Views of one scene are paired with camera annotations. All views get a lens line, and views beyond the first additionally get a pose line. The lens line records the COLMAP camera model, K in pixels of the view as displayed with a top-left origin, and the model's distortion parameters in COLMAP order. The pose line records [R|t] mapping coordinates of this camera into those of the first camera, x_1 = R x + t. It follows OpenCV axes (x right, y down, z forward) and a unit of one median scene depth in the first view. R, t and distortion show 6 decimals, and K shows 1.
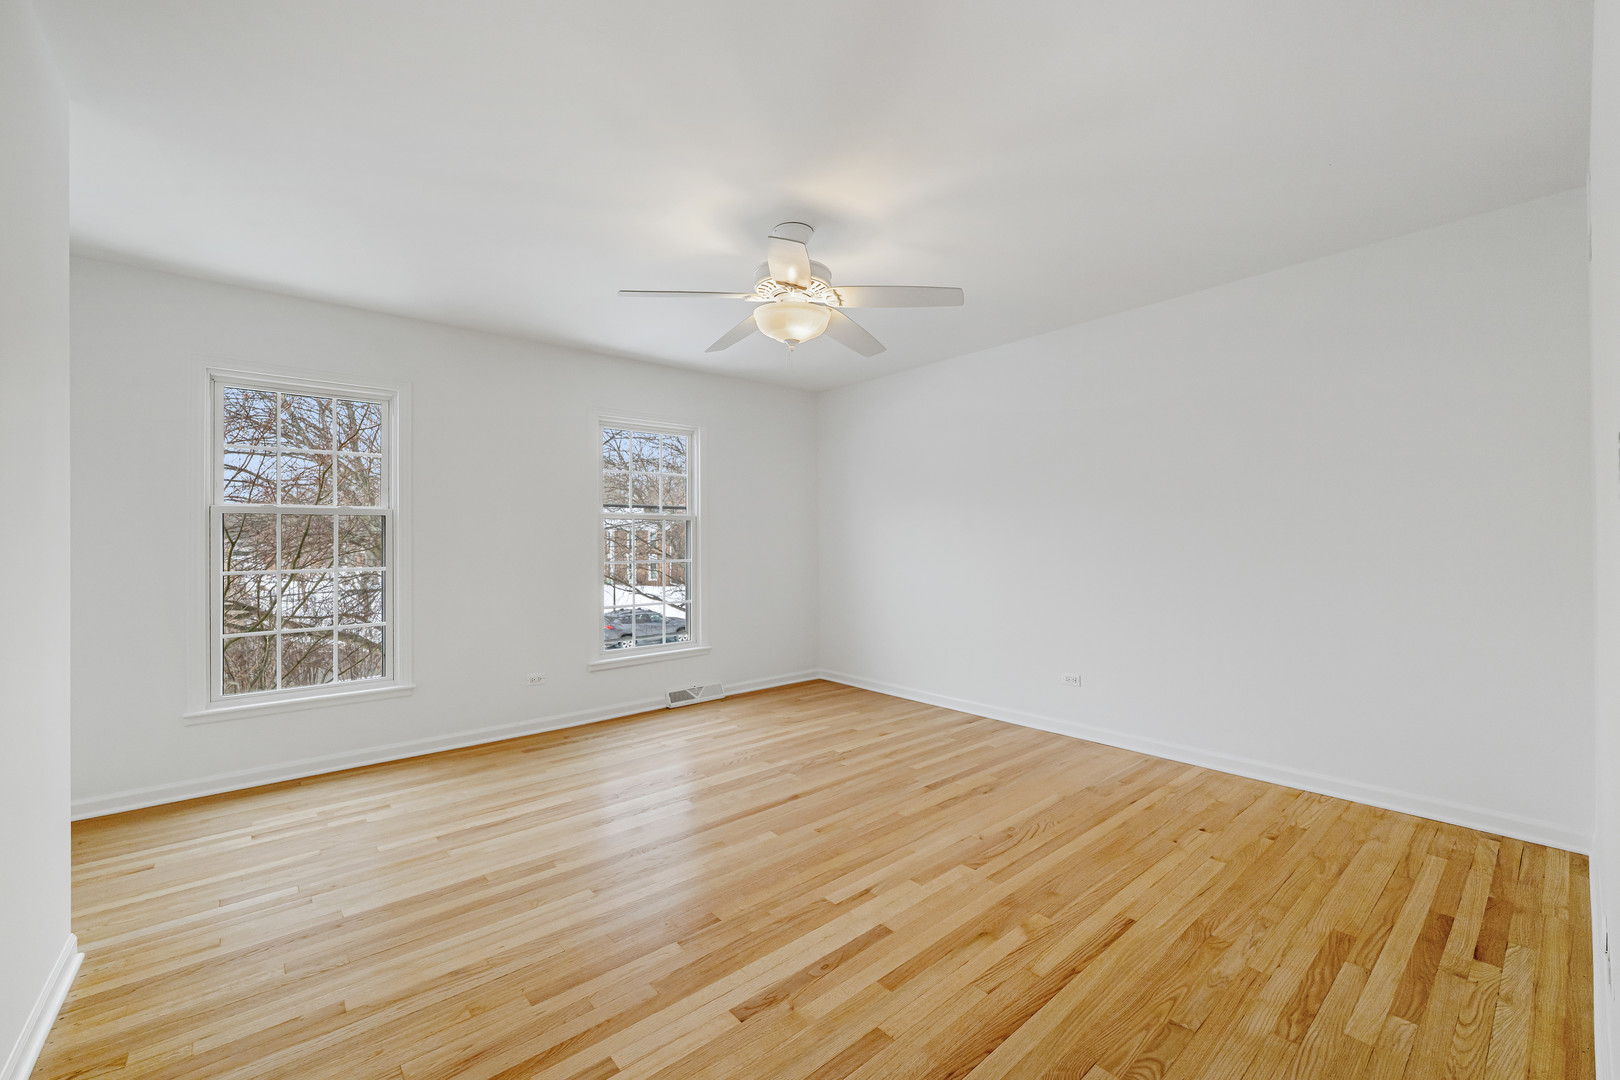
lens RADIAL K [[640.8, 0, 806.3], [0, 640.8, 547.1], [0, 0, 1]] dist [0.001022, 0.000208]
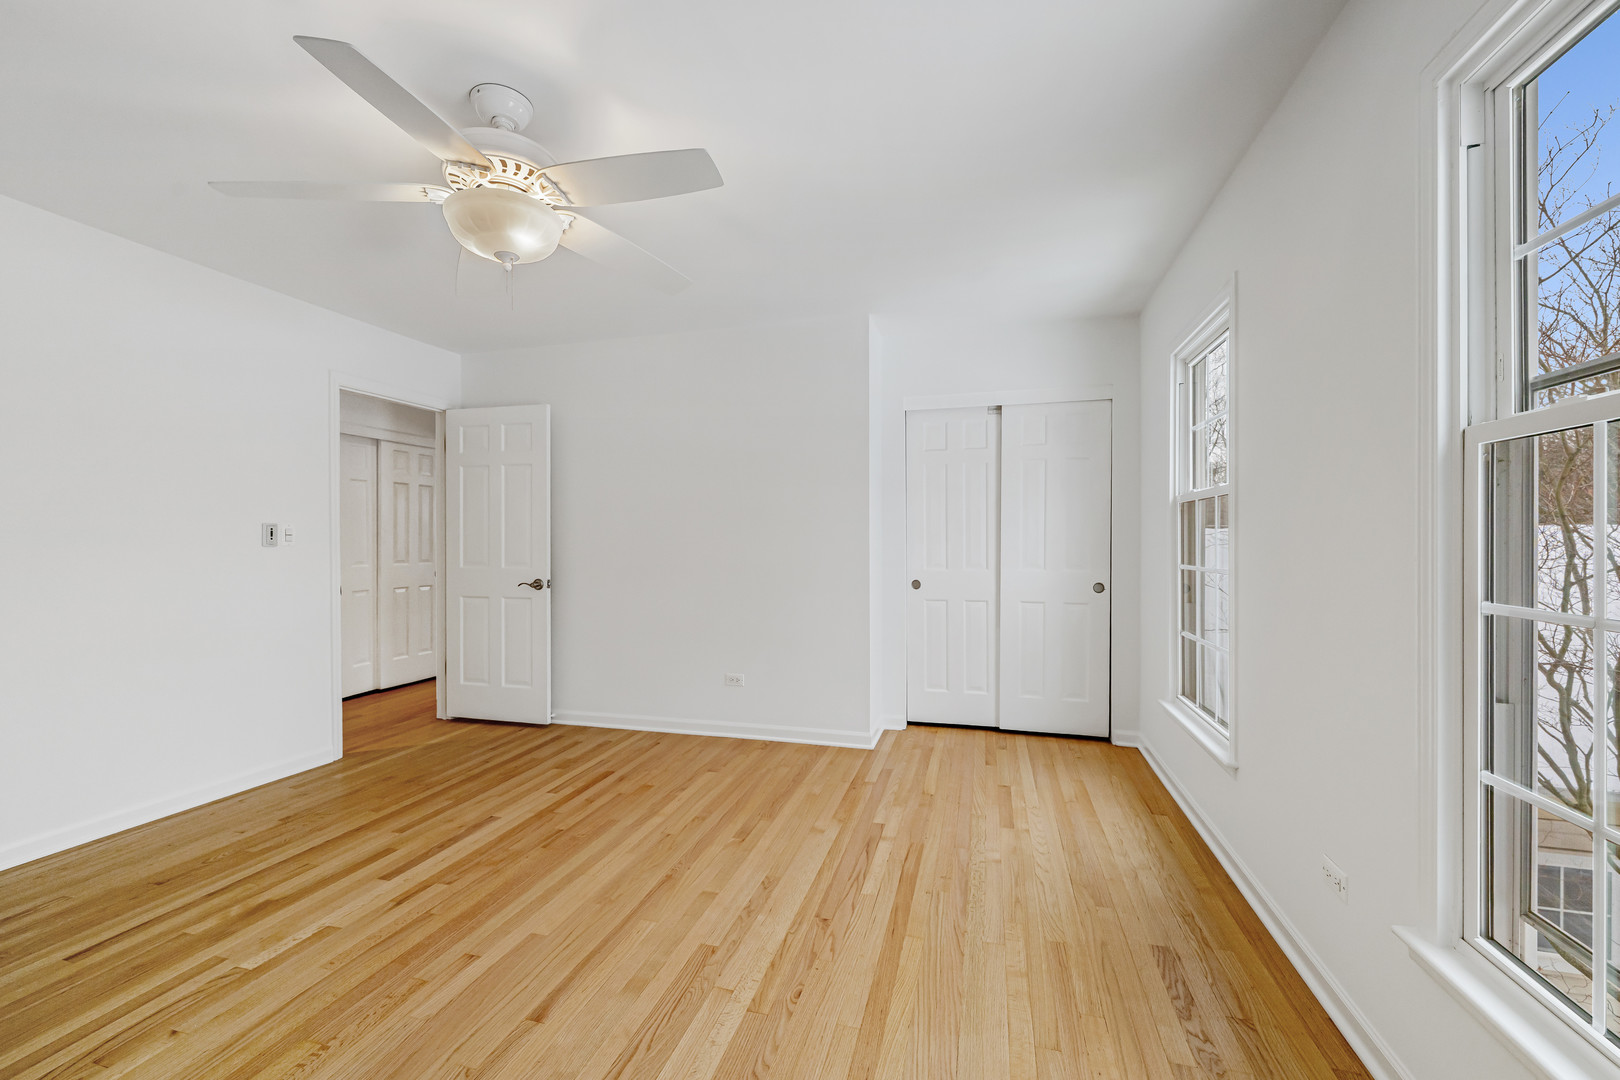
lens RADIAL K [[652.7, 0, 805.0], [0, 652.7, 545.9], [0, 0, 1]] dist [0.006901, -0.000124]
pose [[-0.821782, 0.022221, -0.569369, 0.129693], [0.011781, 0.999688, 0.022011, -0.024108], [0.569681, 0.011381, -0.821787, 1.957753]]
